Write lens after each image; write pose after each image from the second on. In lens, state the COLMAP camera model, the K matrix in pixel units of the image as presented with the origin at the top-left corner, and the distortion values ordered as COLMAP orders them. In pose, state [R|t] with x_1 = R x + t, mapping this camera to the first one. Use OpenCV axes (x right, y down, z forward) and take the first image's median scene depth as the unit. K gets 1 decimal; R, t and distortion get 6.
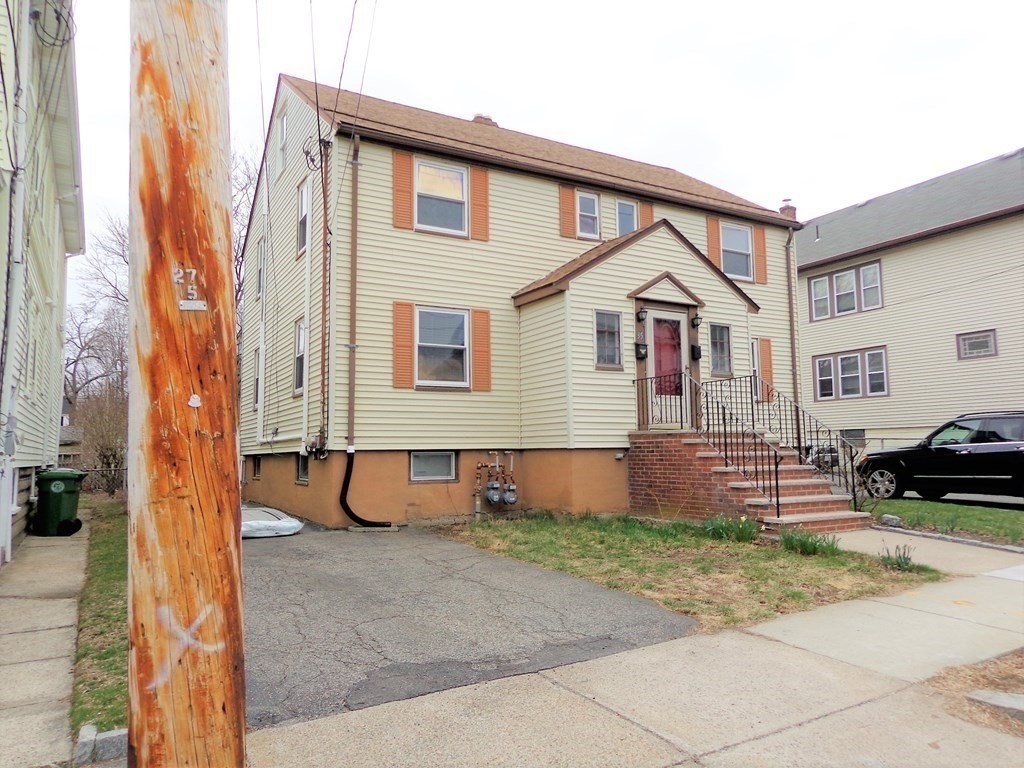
lens RADIAL K [[717.3, 0, 516.7], [0, 717.3, 380.8], [0, 0, 1]] dist [-0.000222, 0.002905]
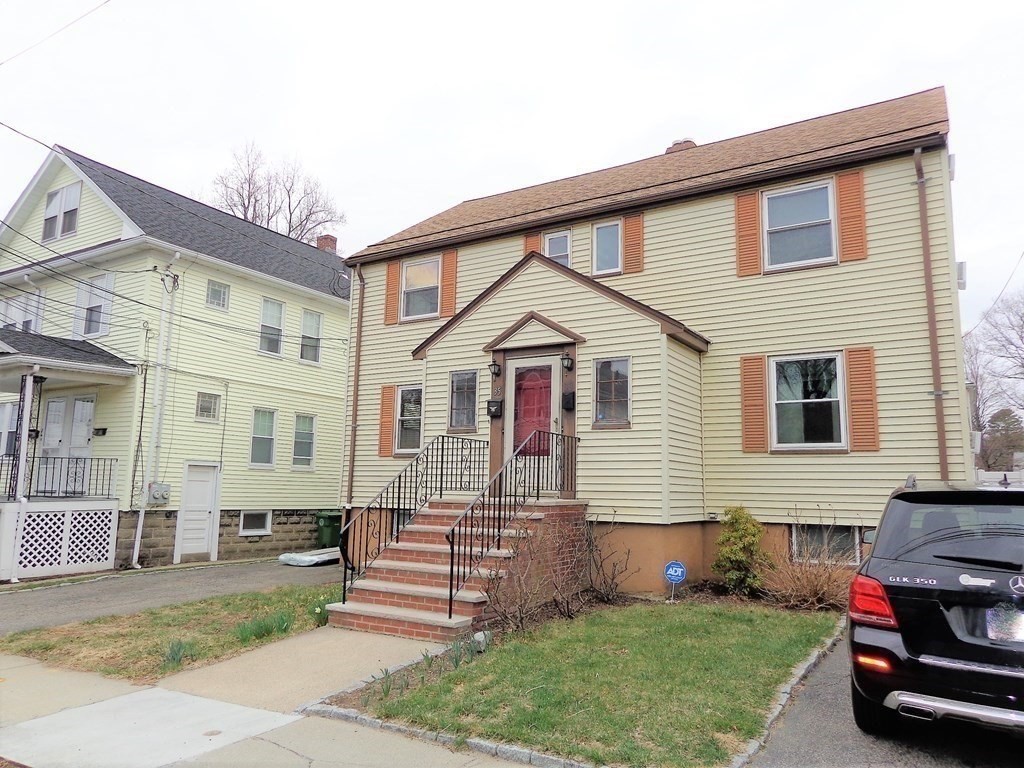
lens RADIAL K [[714.7, 0, 509.9], [0, 714.7, 407.9], [0, 0, 1]] dist [0.078203, -0.001158]
pose [[0.457450, -0.083560, -0.885301, 0.932942], [0.033968, 0.996491, -0.076503, 0.025020], [0.888586, 0.004925, 0.458683, 0.590494]]
